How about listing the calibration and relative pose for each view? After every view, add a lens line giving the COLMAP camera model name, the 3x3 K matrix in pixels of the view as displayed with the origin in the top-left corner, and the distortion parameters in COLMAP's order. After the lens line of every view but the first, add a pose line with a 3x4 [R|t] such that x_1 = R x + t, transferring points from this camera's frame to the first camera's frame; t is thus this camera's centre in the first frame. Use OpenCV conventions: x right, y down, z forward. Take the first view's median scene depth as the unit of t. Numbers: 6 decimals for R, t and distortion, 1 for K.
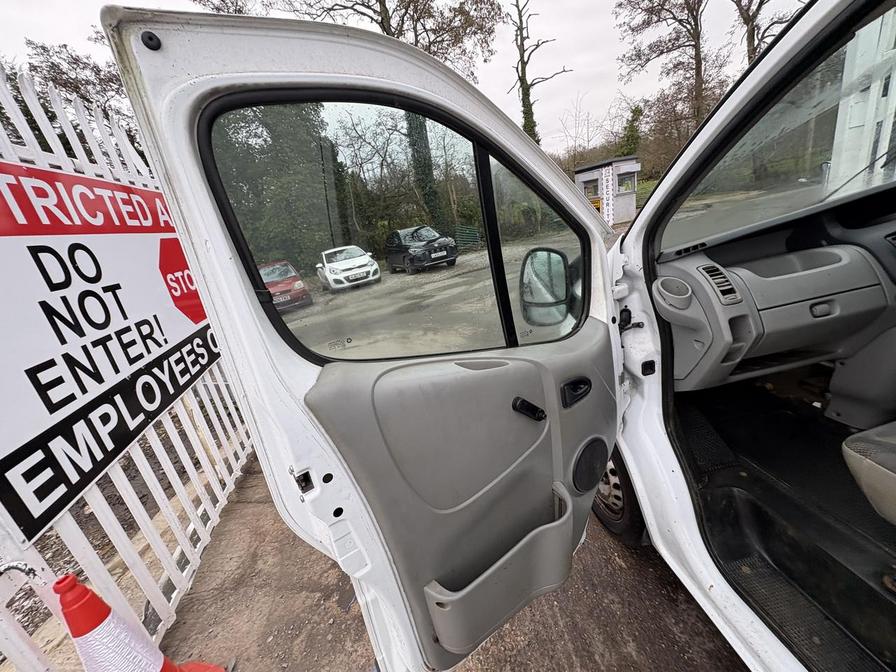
lens RADIAL K [[355.6, 0, 450.4], [0, 355.6, 335.2], [0, 0, 1]] dist [-0.000920, -0.000358]
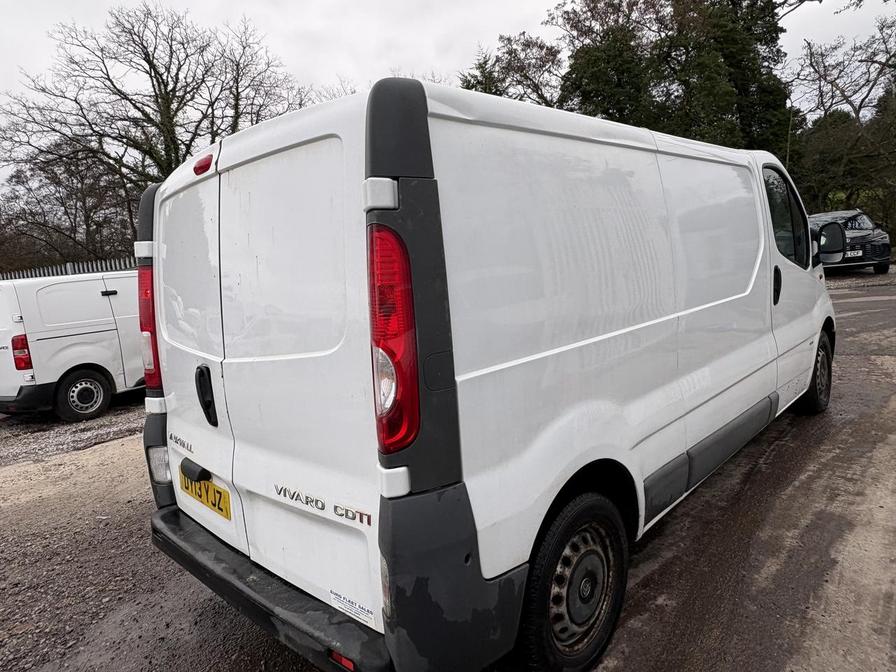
lens RADIAL K [[568.0, 0, 440.8], [0, 568.0, 336.8], [0, 0, 1]] dist [-0.007759, 0.011945]
pose [[0.632110, 0.222915, -0.742122, 2.934271], [-0.250850, 0.965022, 0.076204, 0.343538], [0.733151, 0.137992, 0.665919, -2.547184]]
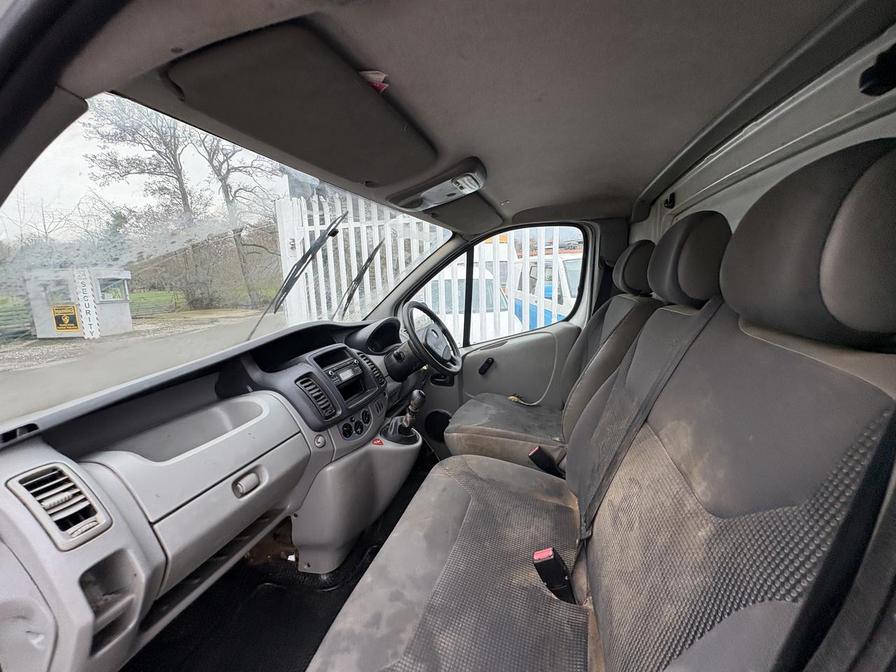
lens RADIAL K [[355.6, 0, 444.4], [0, 355.6, 336.5], [0, 0, 1]] dist [-0.000920, -0.000358]
pose [[0.398169, 0.014882, 0.917192, 0.406173], [0.256981, 0.958021, -0.127104, -0.137099], [-0.880581, 0.286310, 0.377630, 0.194167]]
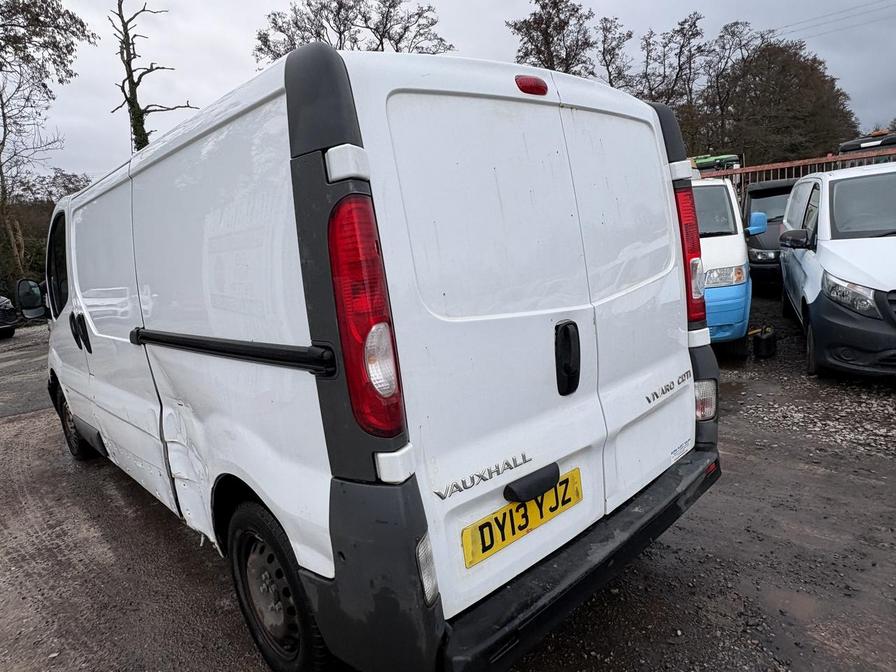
lens RADIAL K [[568.0, 0, 434.1], [0, 568.0, 336.3], [0, 0, 1]] dist [-0.007759, 0.011945]
pose [[0.812604, 0.006105, 0.582785, 0.350132], [0.125829, 0.974525, -0.185658, 0.946016], [-0.569072, 0.224198, 0.791134, -2.828130]]
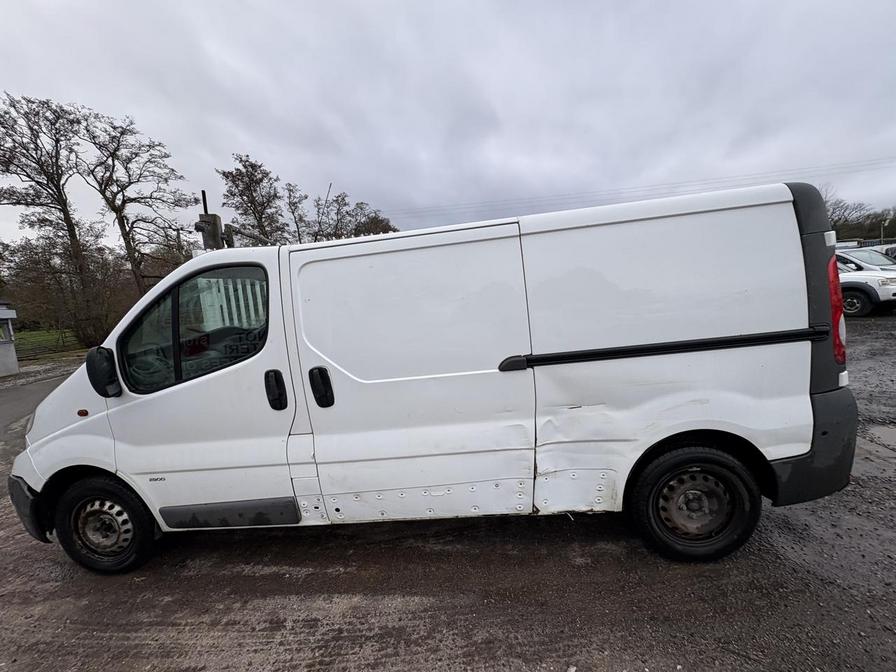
lens RADIAL K [[355.6, 0, 445.1], [0, 355.6, 337.2], [0, 0, 1]] dist [-0.000920, -0.000358]
pose [[0.214670, 0.045614, 0.975621, -0.798391], [0.350521, 0.928764, -0.120550, 0.446969], [-0.911620, 0.367854, 0.183389, -0.810139]]
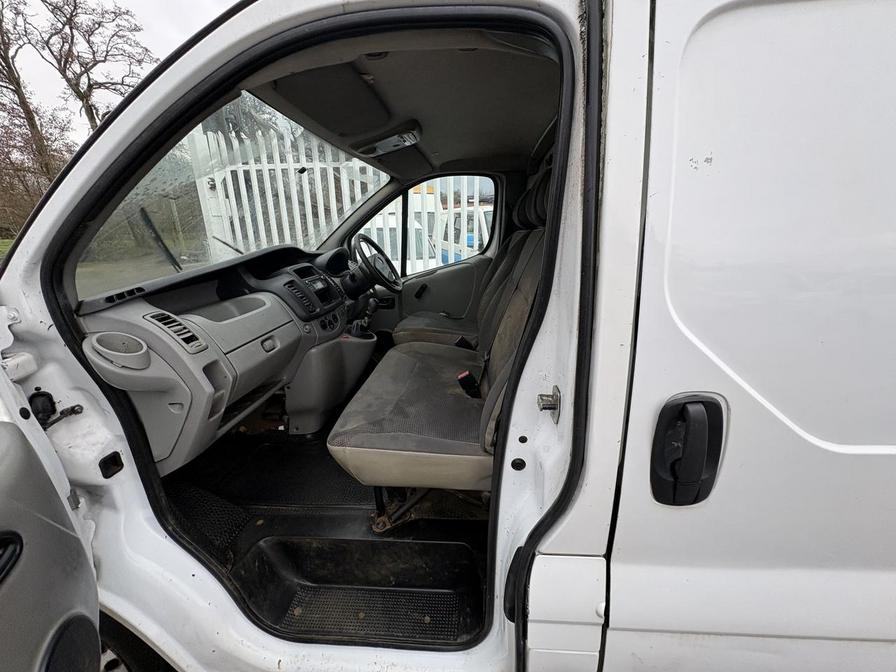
lens RADIAL K [[355.6, 0, 446.0], [0, 355.6, 337.6], [0, 0, 1]] dist [-0.000920, -0.000358]
pose [[0.198716, -0.113394, 0.973475, 0.041688], [0.290753, 0.955388, 0.051936, 0.009247], [-0.935935, 0.272720, 0.222821, 0.168828]]
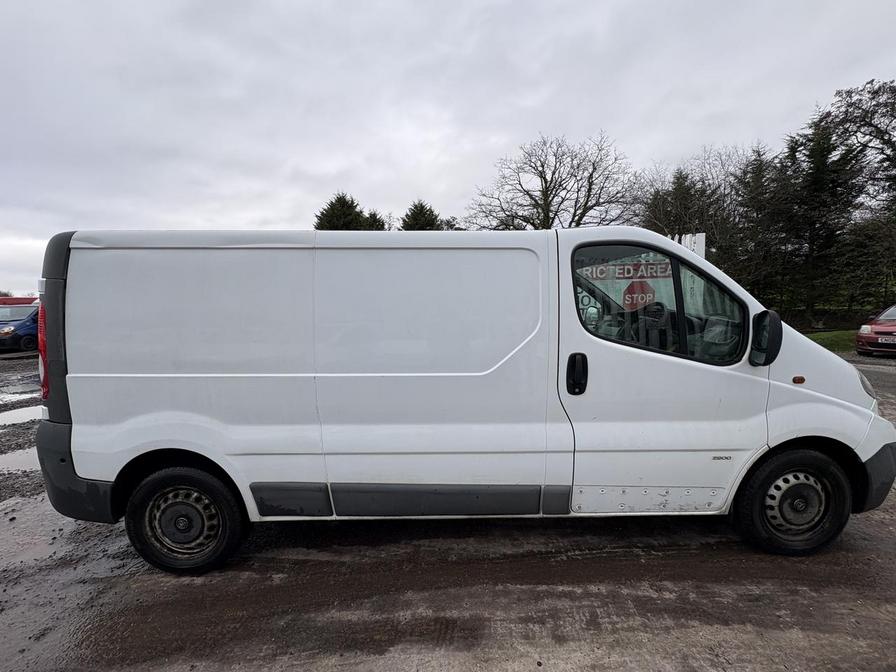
lens RADIAL K [[355.6, 0, 448.8], [0, 355.6, 336.5], [0, 0, 1]] dist [-0.000920, -0.000358]
pose [[-0.090186, 0.277363, -0.956523, 3.337615], [-0.271033, 0.917352, 0.291559, -0.468875], [0.958336, 0.285544, -0.007558, -0.375294]]
